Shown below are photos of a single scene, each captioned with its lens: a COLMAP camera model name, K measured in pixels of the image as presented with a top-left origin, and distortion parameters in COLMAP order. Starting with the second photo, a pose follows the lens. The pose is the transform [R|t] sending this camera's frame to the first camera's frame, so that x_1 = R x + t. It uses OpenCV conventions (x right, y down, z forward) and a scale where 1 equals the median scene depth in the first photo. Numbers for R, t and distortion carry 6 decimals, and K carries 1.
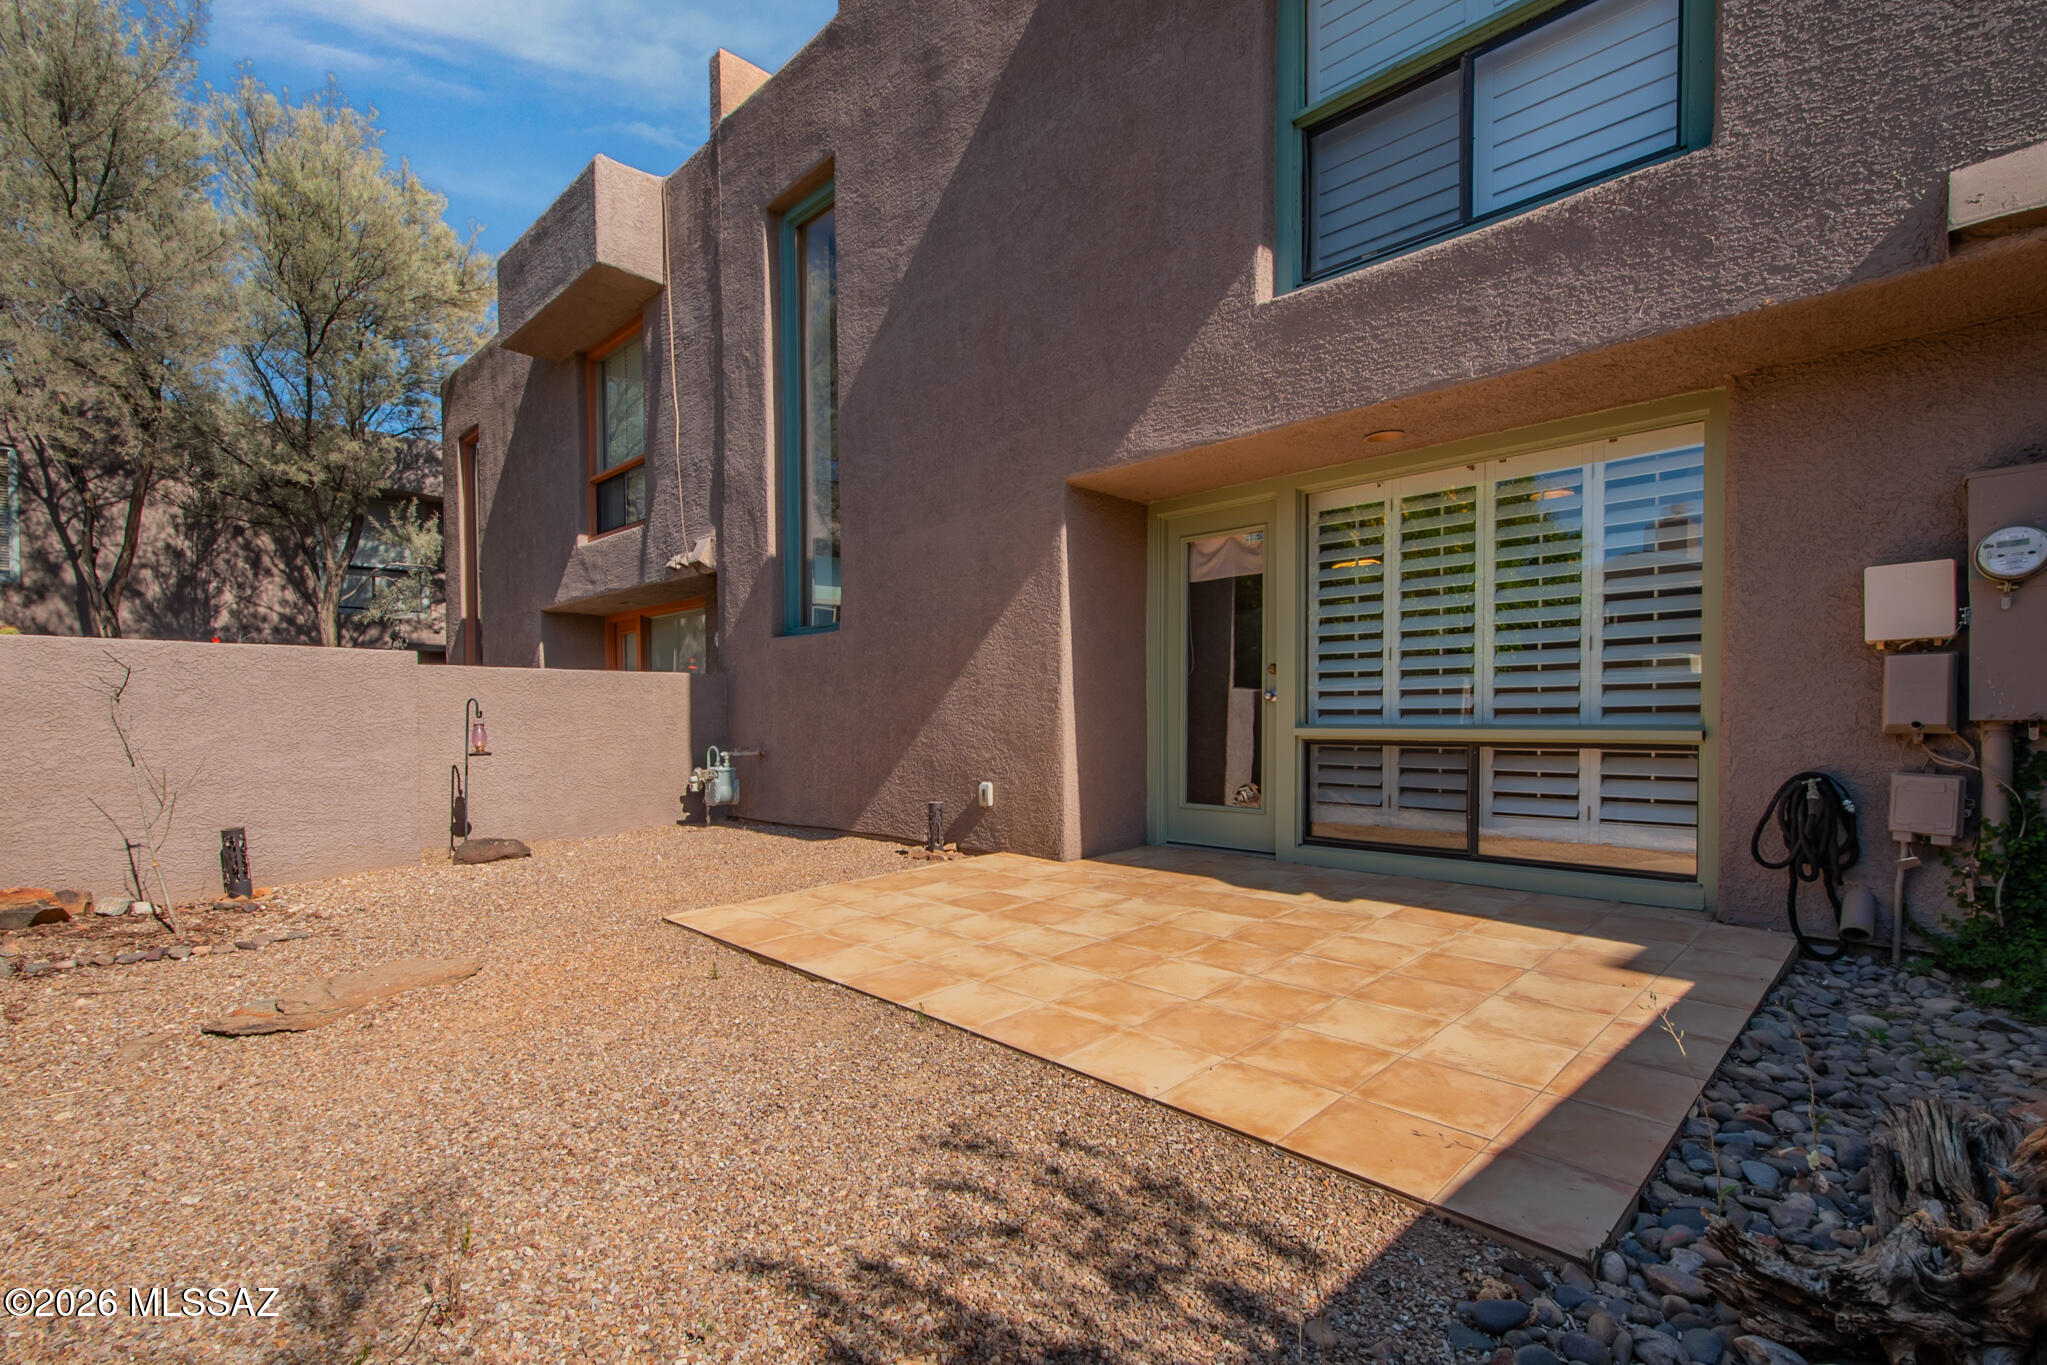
lens RADIAL K [[922.1, 0, 1038.3], [0, 922.1, 684.5], [0, 0, 1]] dist [0.016196, -0.000458]
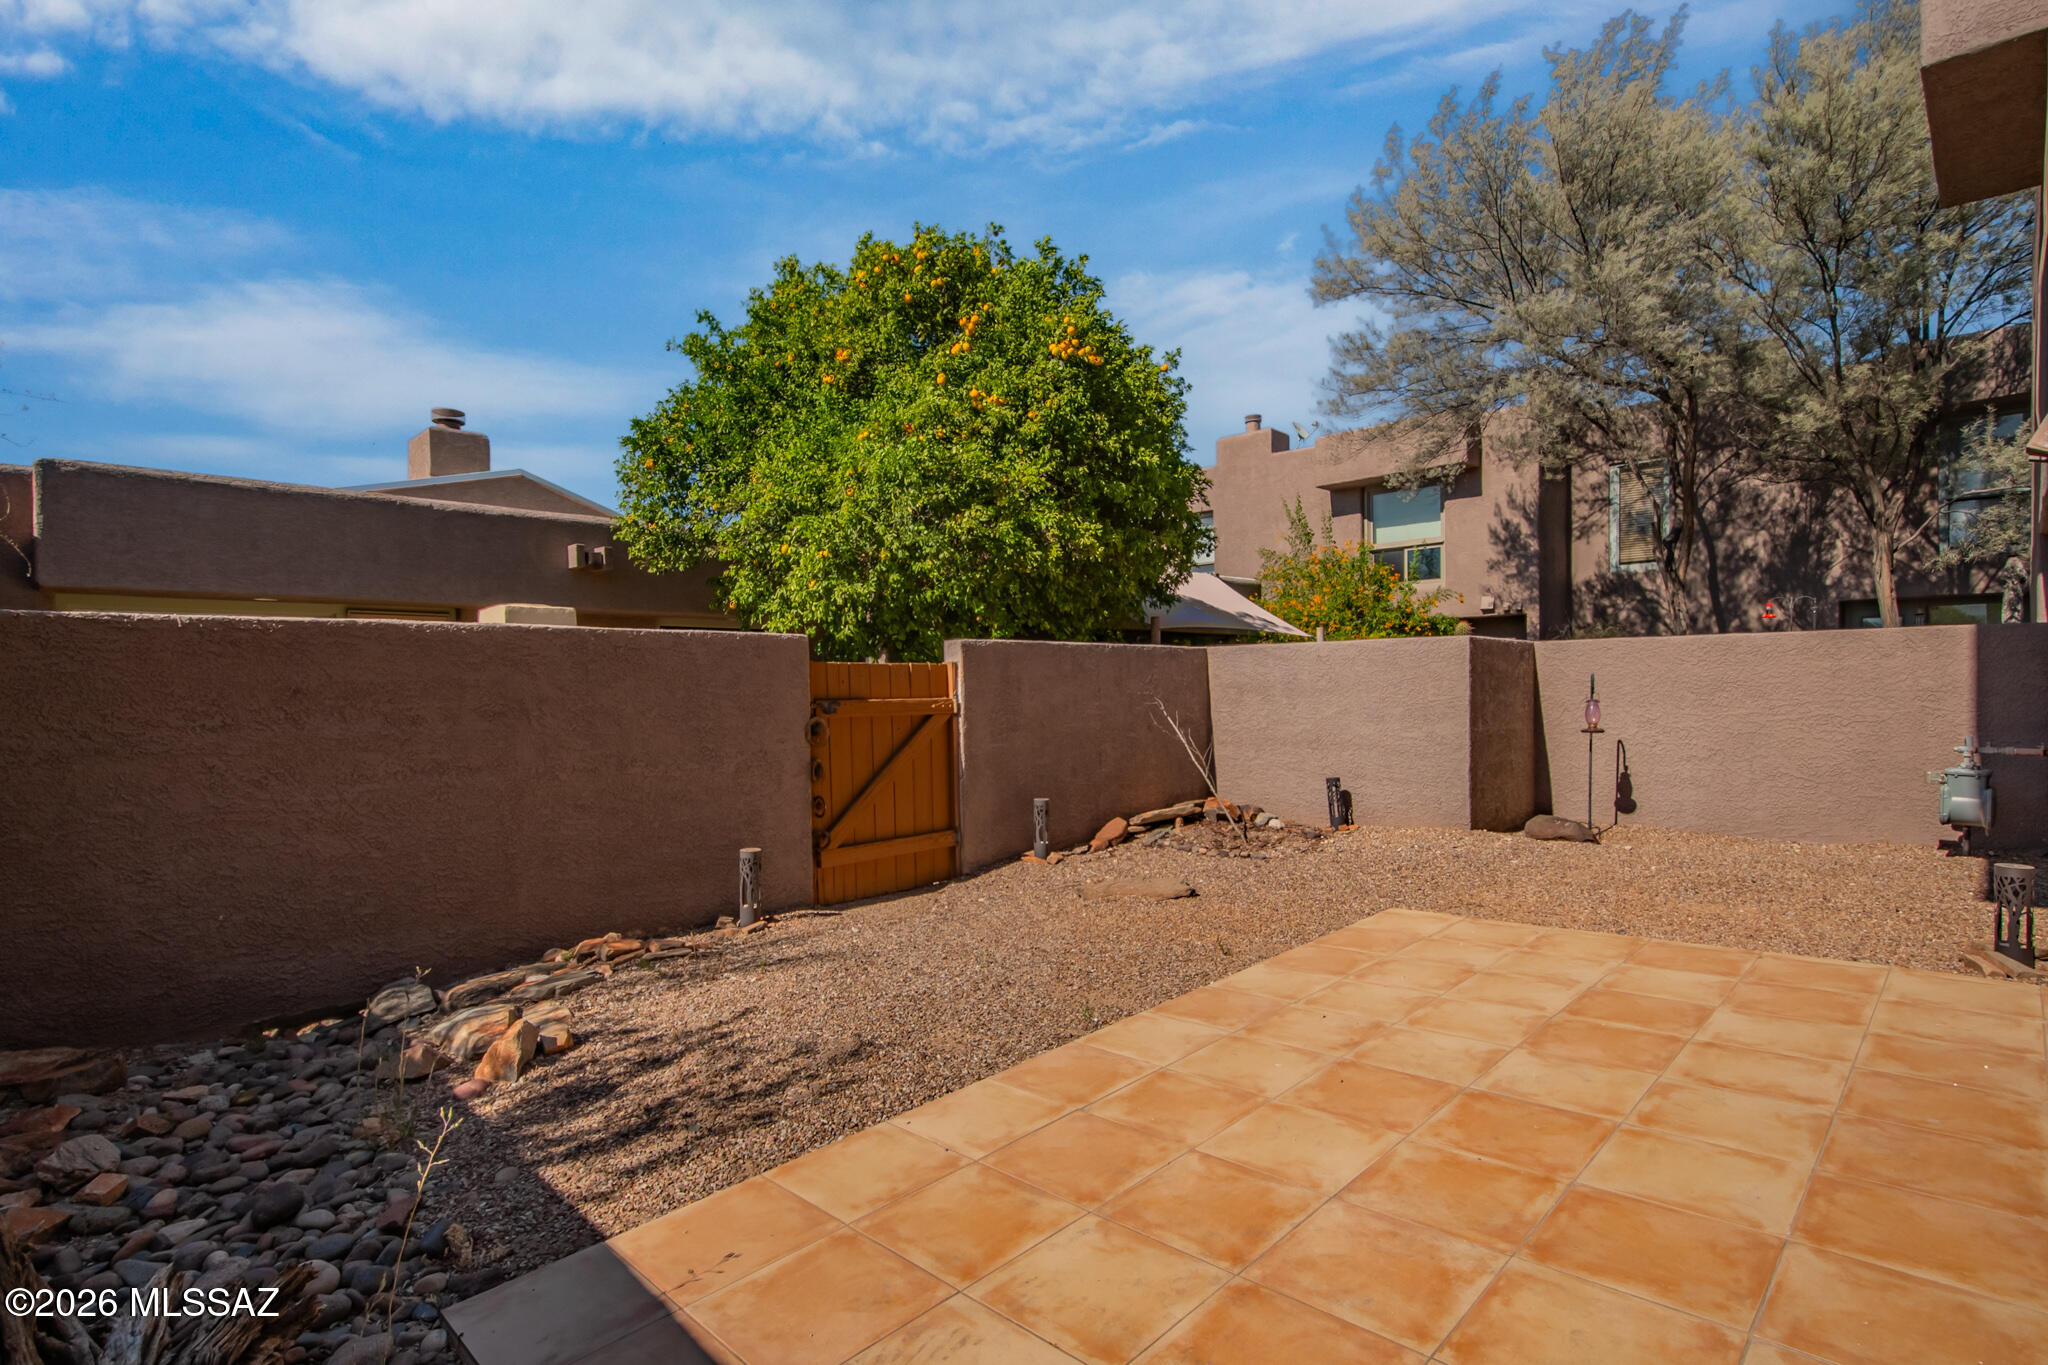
lens RADIAL K [[1008.3, 0, 1024.0], [0, 1008.3, 682.5], [0, 0, 1]] dist [-0.001938, -0.000044]
pose [[-0.024497, -0.003654, -0.999693, 0.730004], [0.056014, 0.998417, -0.005022, 0.000739], [0.998129, -0.056120, -0.024253, 0.738380]]
